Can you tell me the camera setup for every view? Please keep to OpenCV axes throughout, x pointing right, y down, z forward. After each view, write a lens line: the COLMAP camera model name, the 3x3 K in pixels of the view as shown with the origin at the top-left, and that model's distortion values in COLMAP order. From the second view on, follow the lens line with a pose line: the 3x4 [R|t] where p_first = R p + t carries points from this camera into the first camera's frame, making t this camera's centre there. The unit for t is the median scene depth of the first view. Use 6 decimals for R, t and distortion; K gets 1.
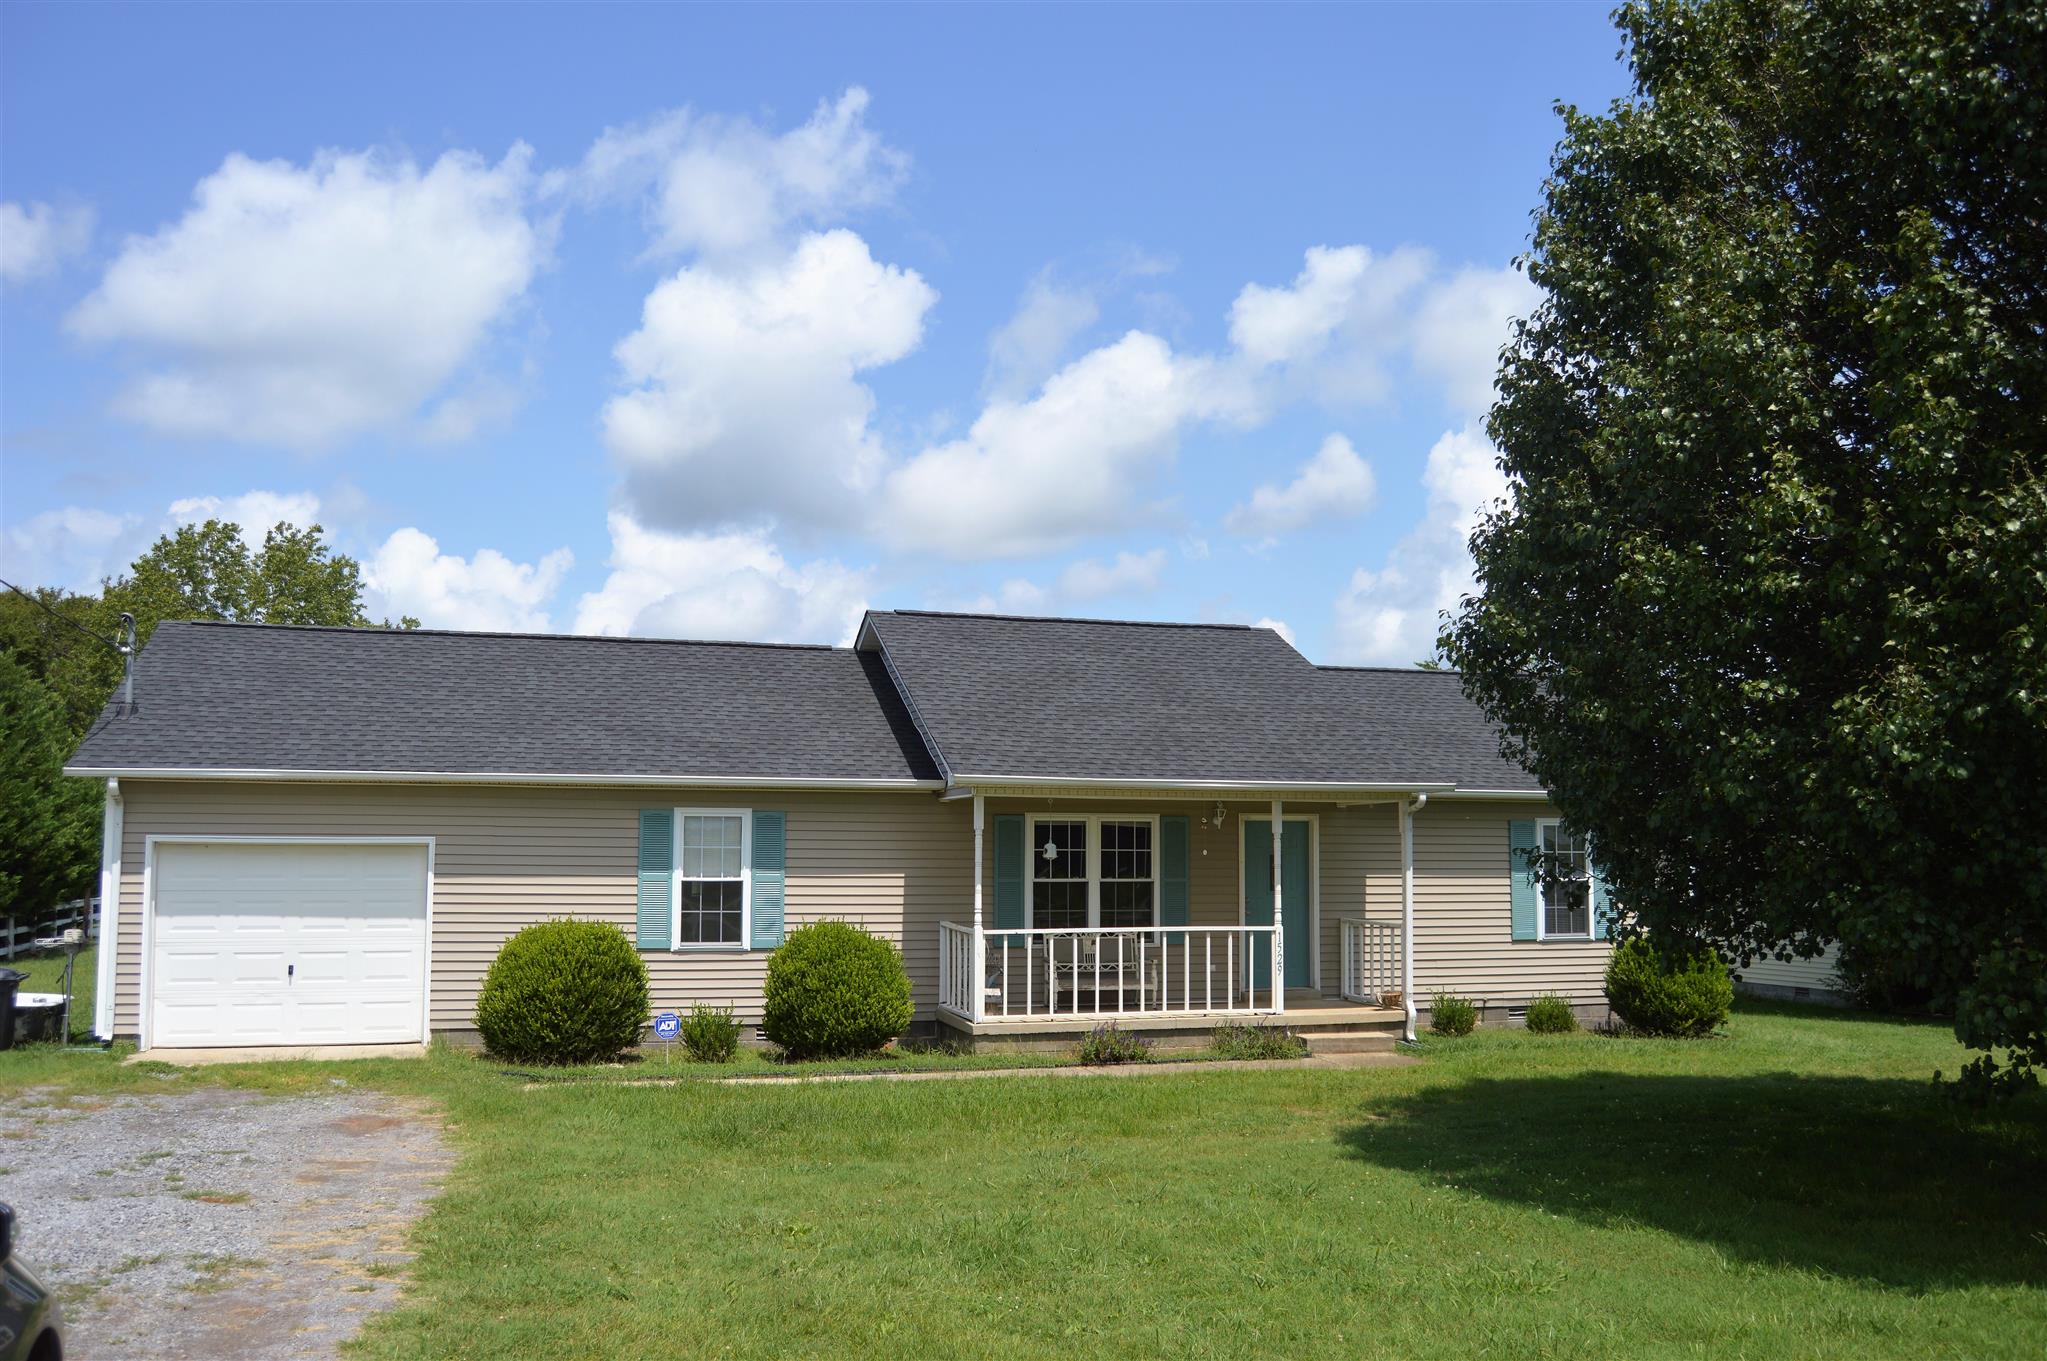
lens RADIAL K [[1650.1, 0, 1023.5], [0, 1650.1, 680.5], [0, 0, 1]] dist [-0.079457, 0.014978]
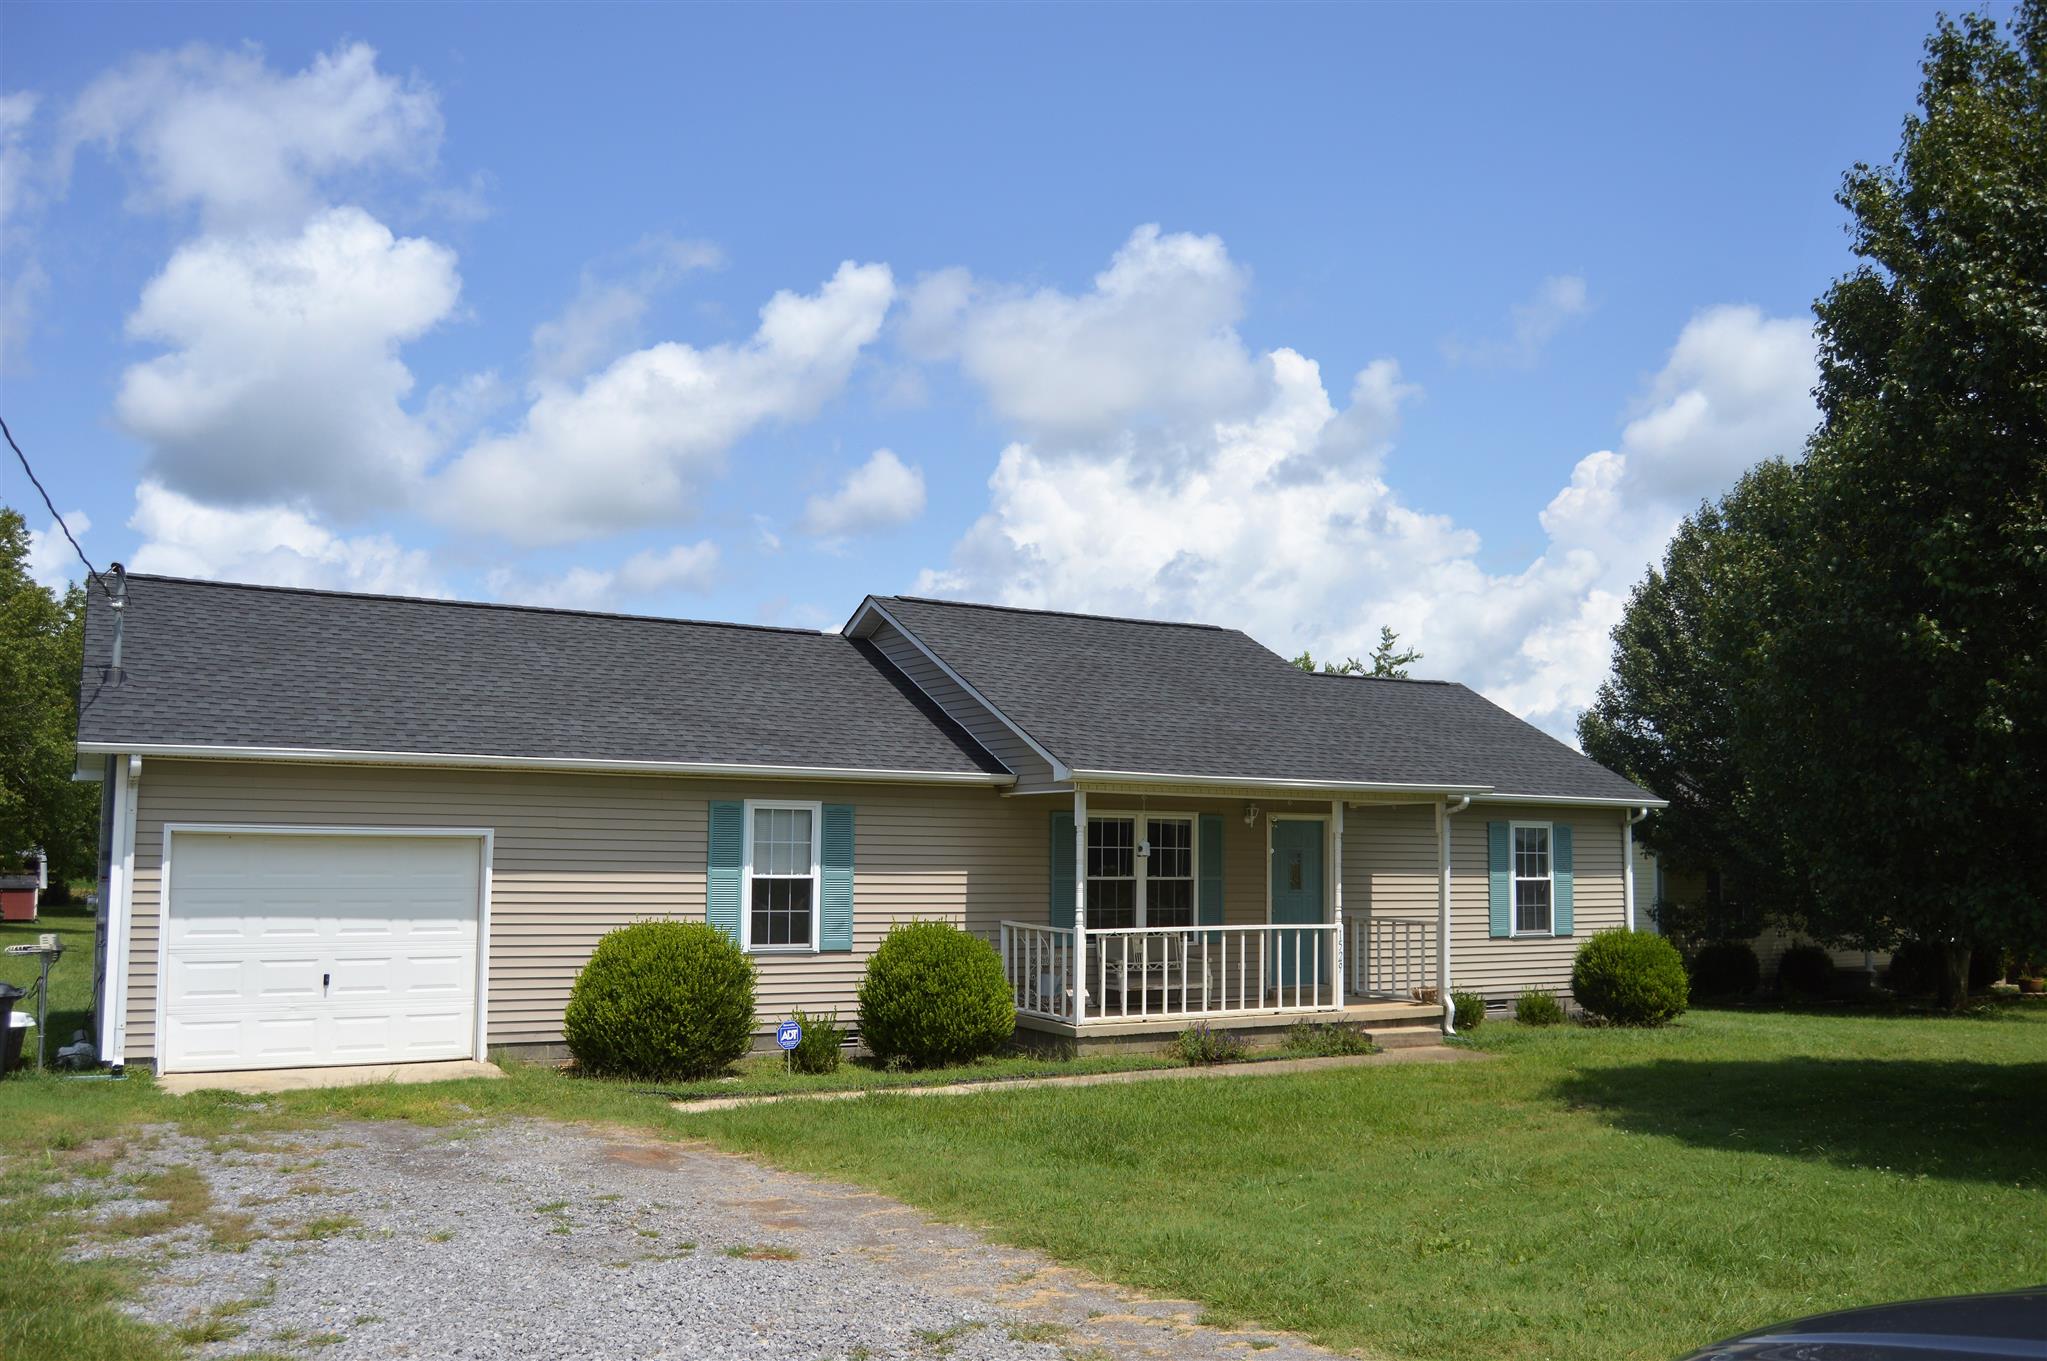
lens RADIAL K [[1650.1, 0, 1023.5], [0, 1650.1, 680.5], [0, 0, 1]] dist [-0.079457, 0.014978]
pose [[0.971618, 0.031077, 0.234507, -0.278439], [-0.031443, 0.999503, -0.002178, 0.007414], [-0.234458, -0.005257, 0.972112, 0.060316]]
